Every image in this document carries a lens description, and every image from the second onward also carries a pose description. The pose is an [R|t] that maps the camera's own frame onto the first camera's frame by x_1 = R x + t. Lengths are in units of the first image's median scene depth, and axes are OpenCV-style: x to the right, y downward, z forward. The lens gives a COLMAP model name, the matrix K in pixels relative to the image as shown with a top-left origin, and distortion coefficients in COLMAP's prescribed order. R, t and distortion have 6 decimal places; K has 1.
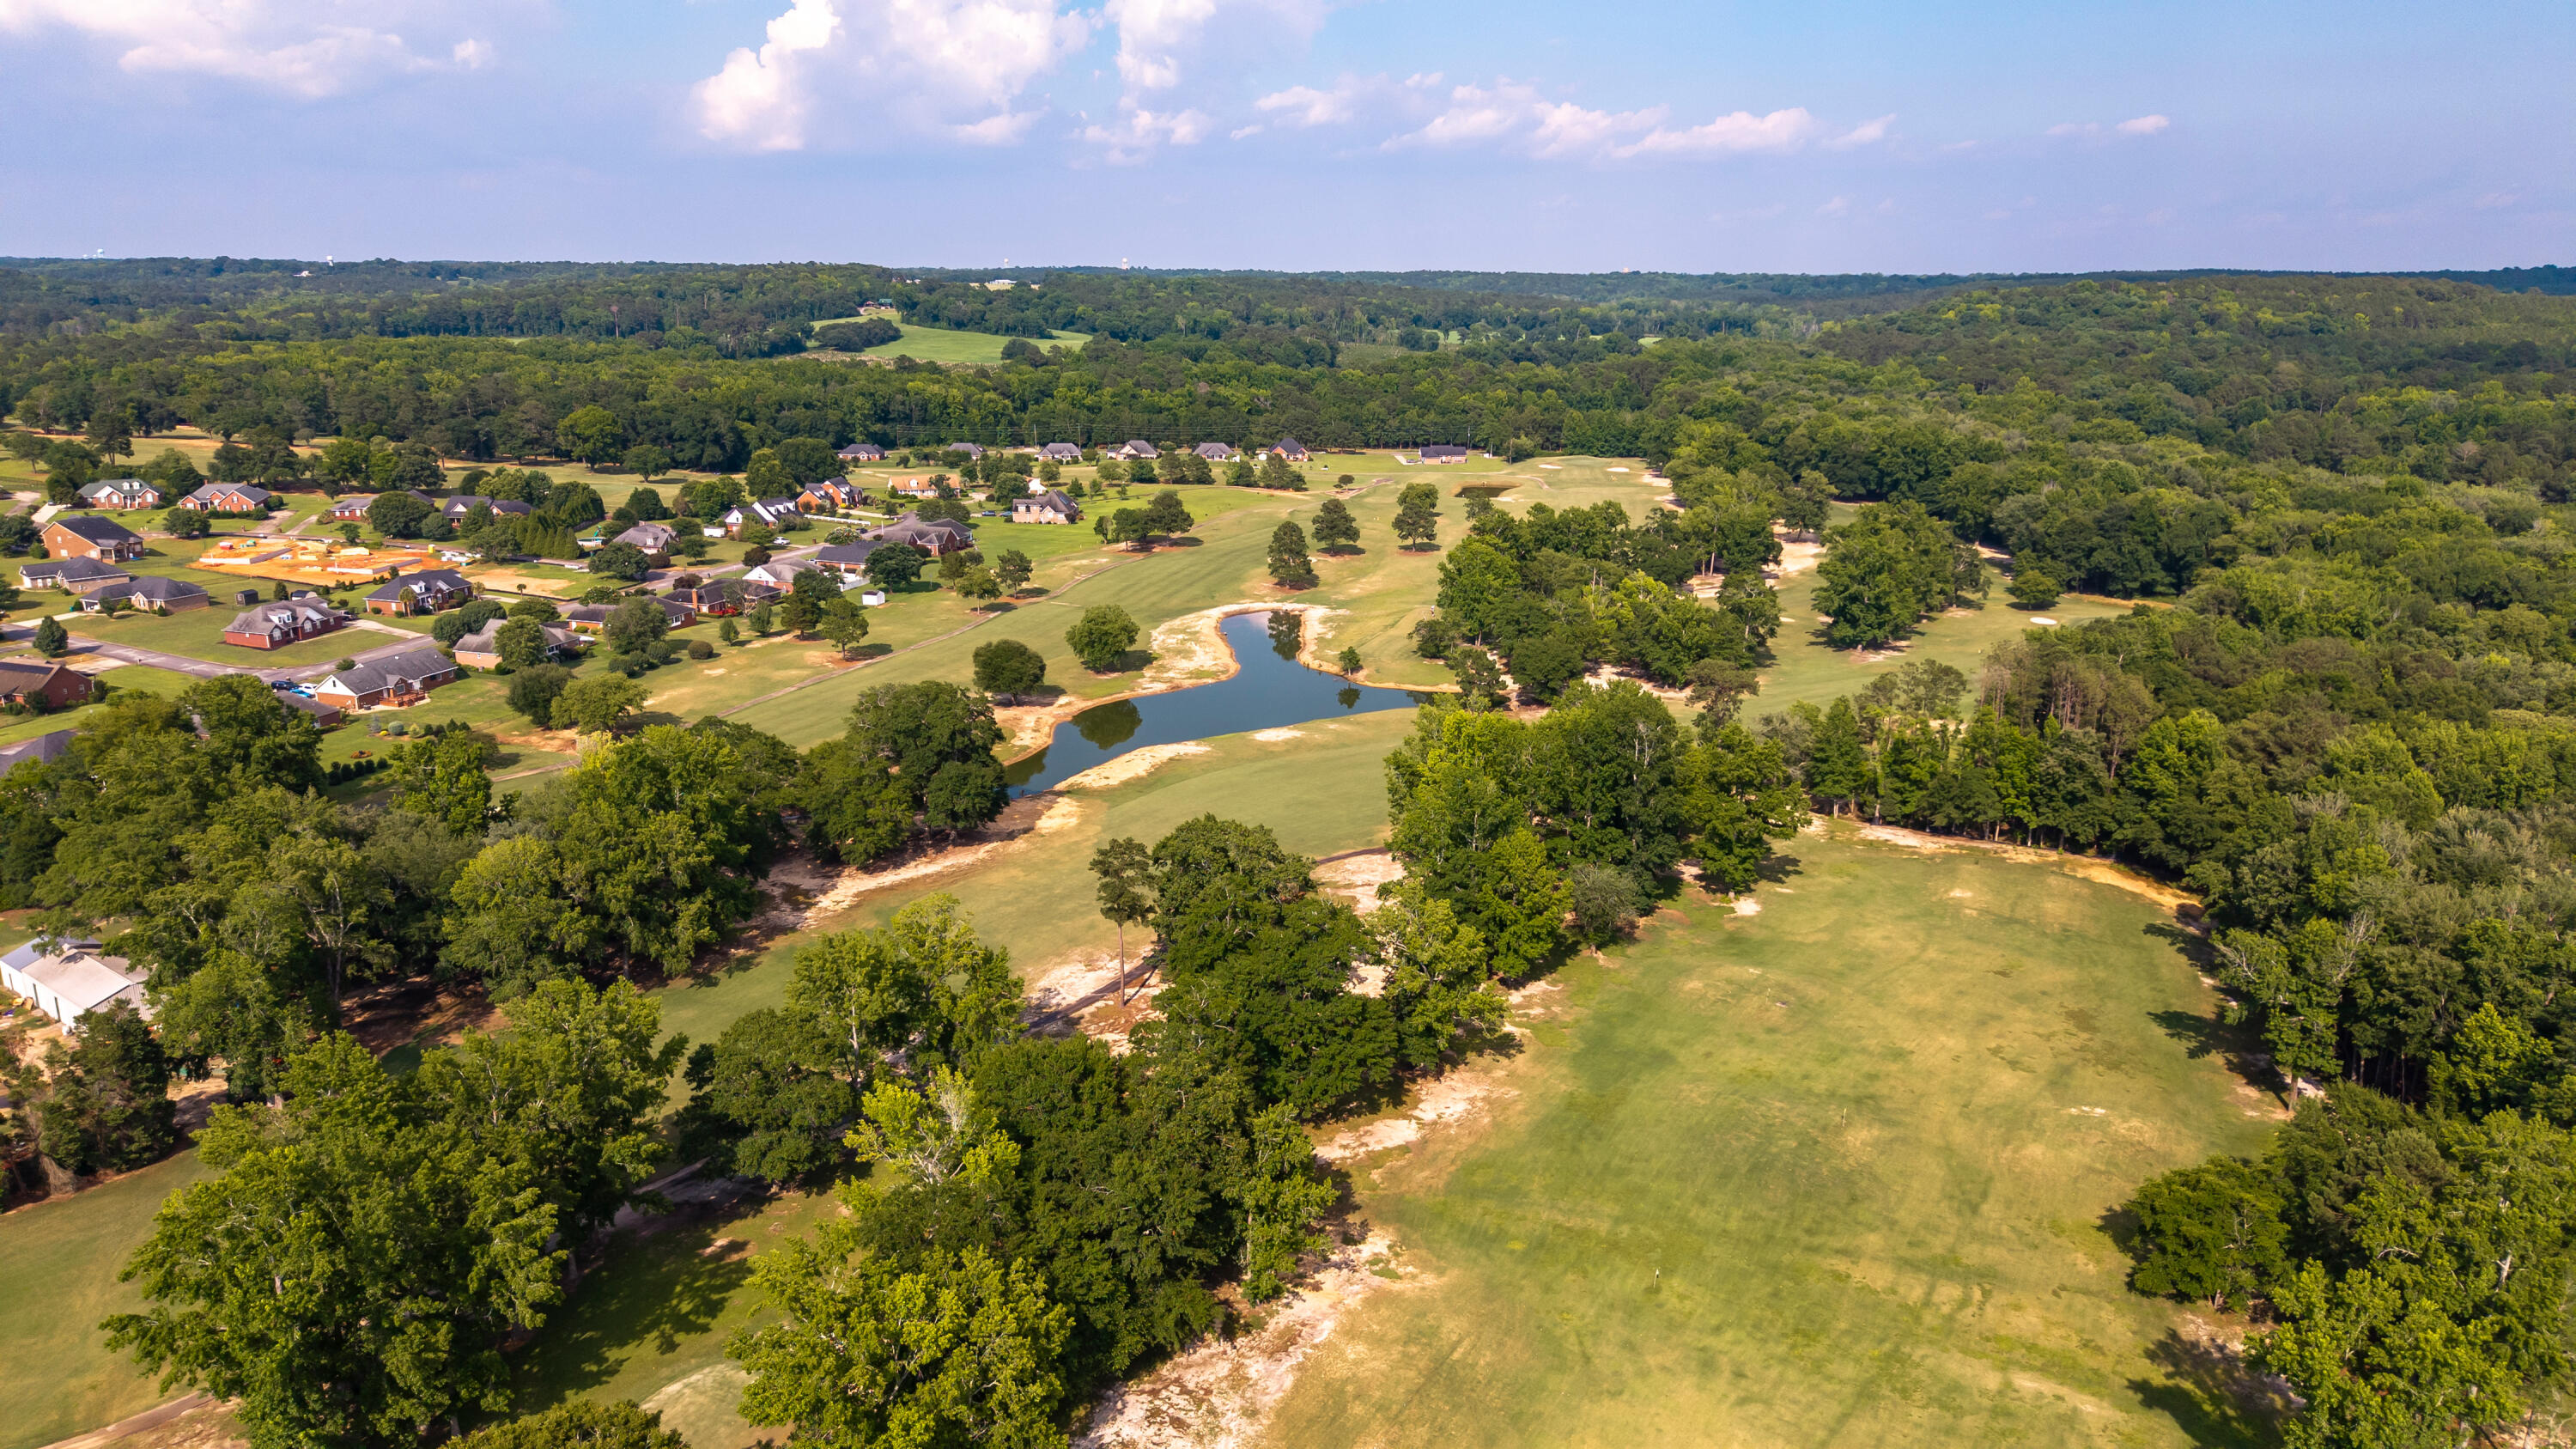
lens RADIAL K [[1704.5, 0, 1296.6], [0, 1704.5, 729.3], [0, 0, 1]] dist [0.015062, -0.015346]
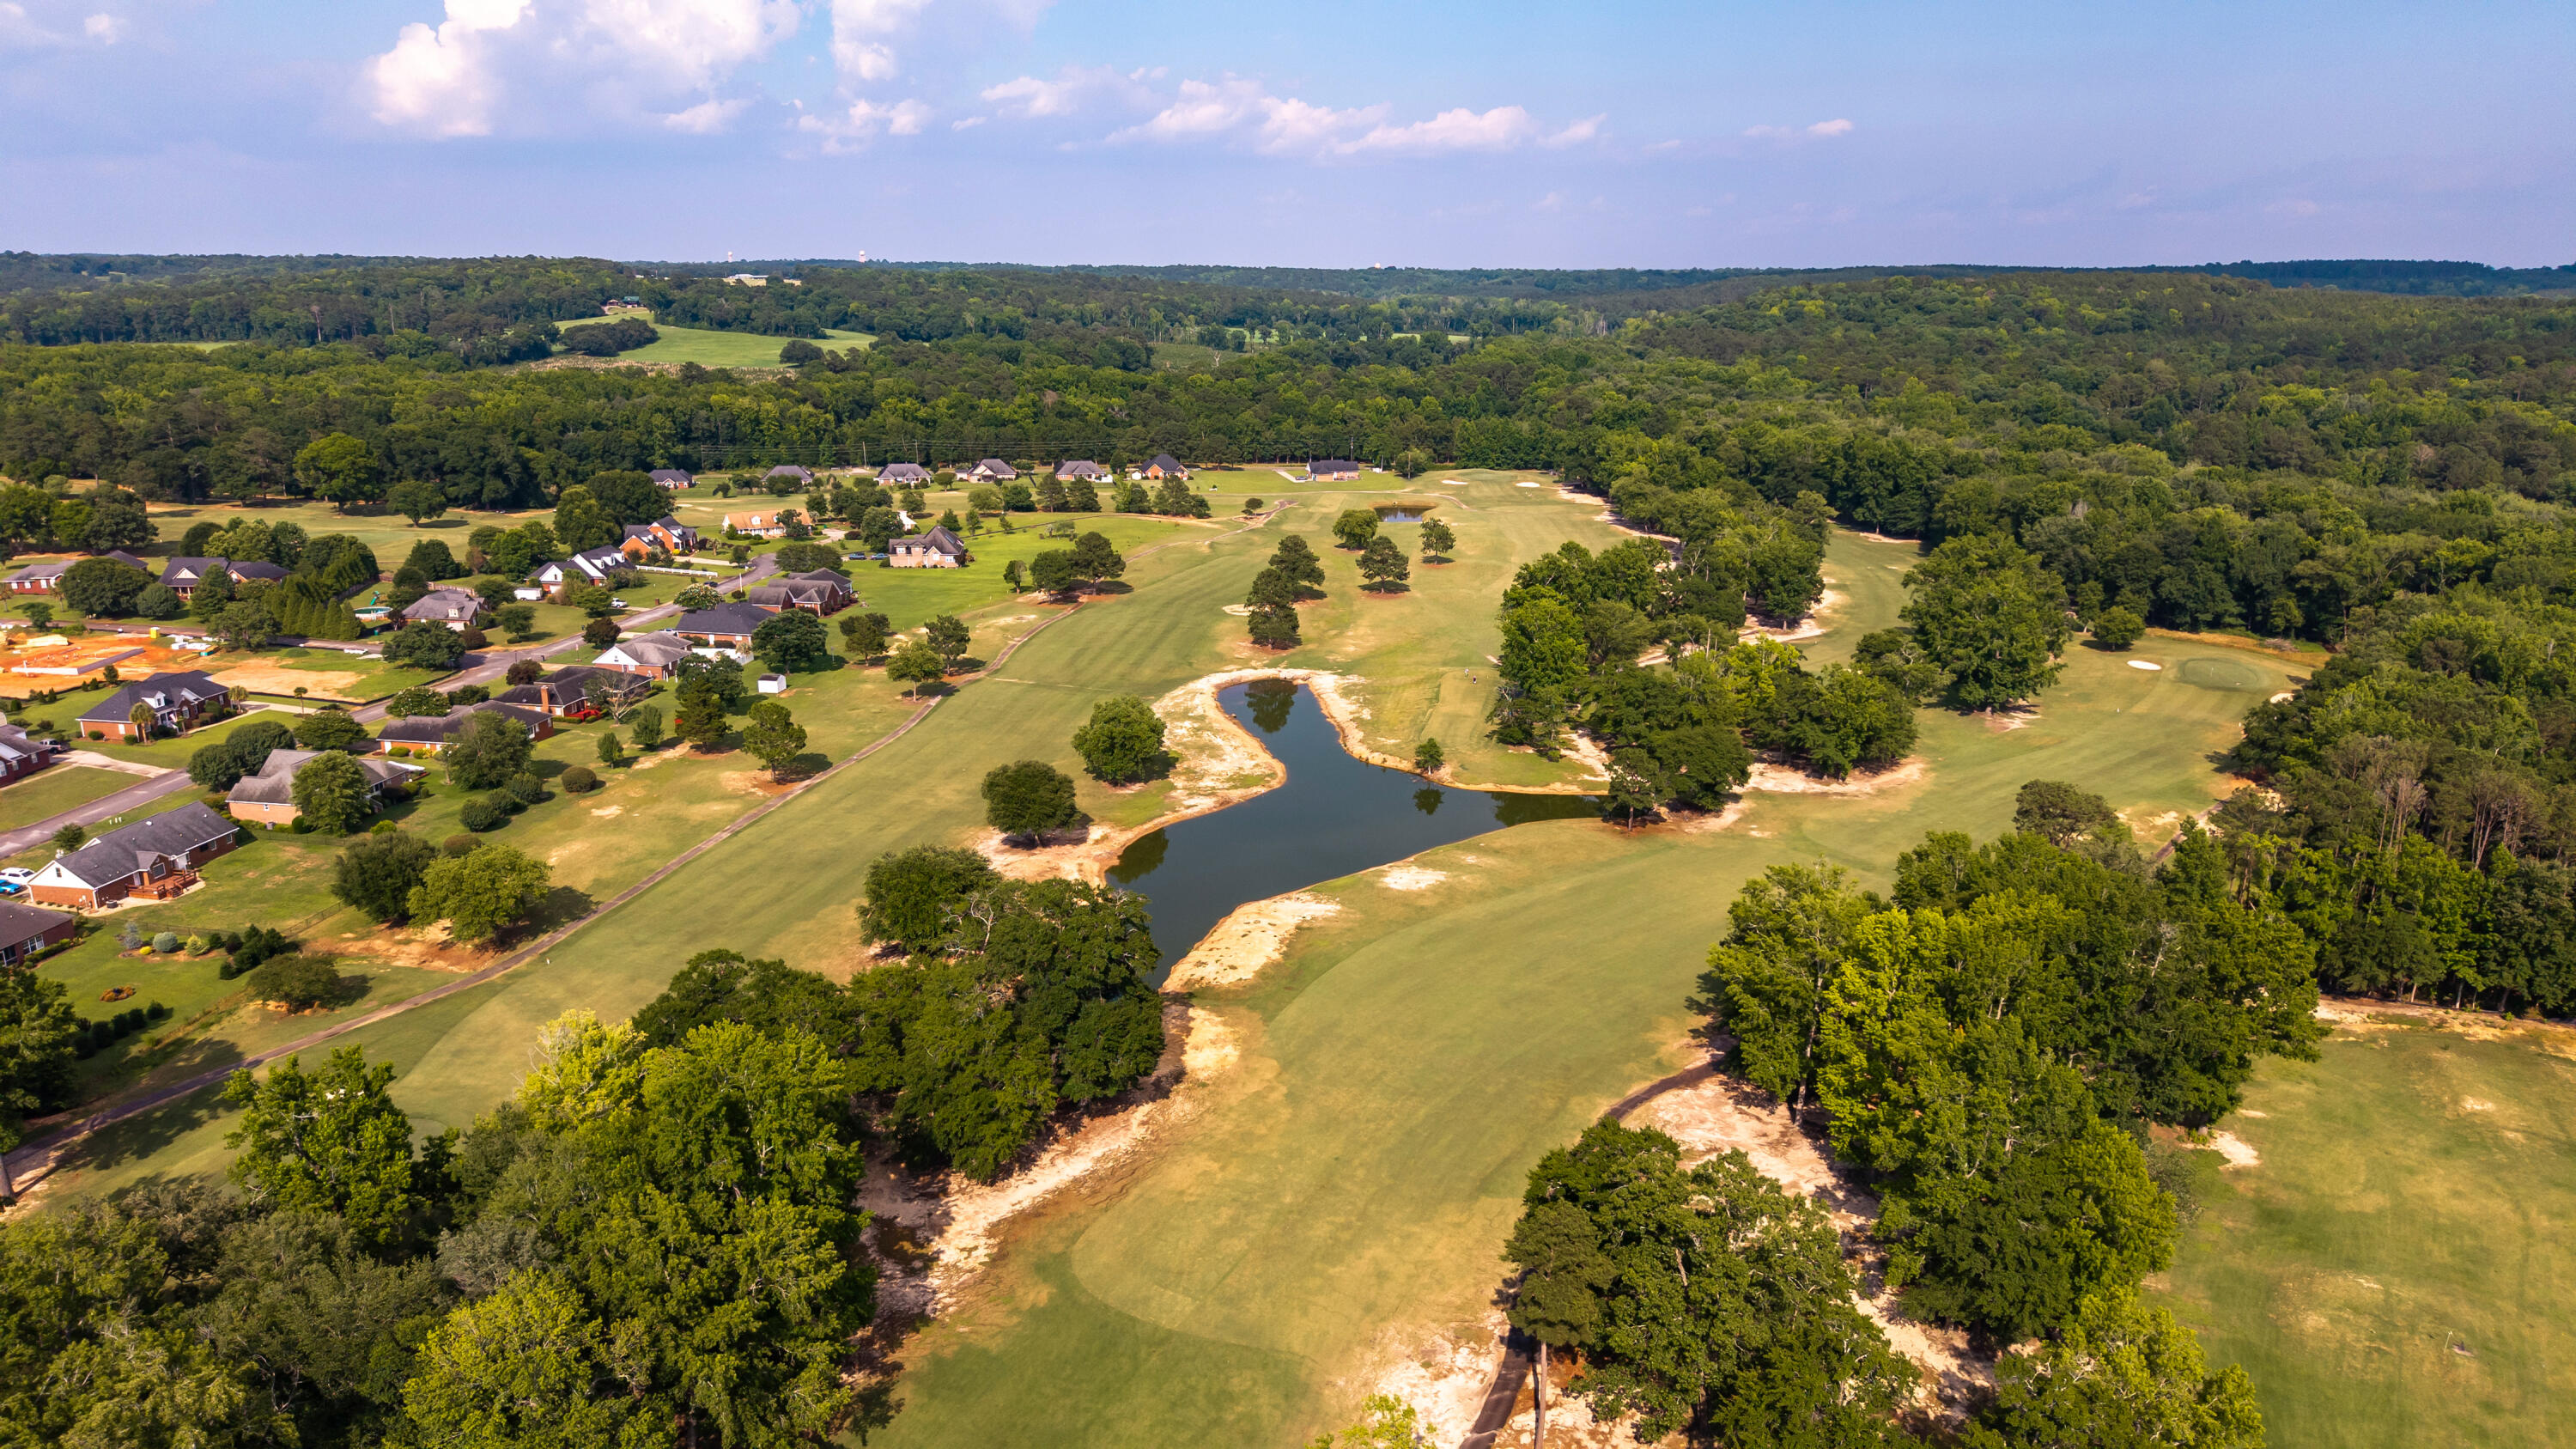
lens RADIAL K [[1704.5, 0, 1285.2], [0, 1704.5, 719.7], [0, 0, 1]] dist [0.015062, -0.015346]
pose [[0.988820, -0.038085, 0.144170, -0.085111], [0.038363, 0.999264, 0.000855, -0.034405], [-0.144097, 0.004685, 0.989553, 0.123028]]
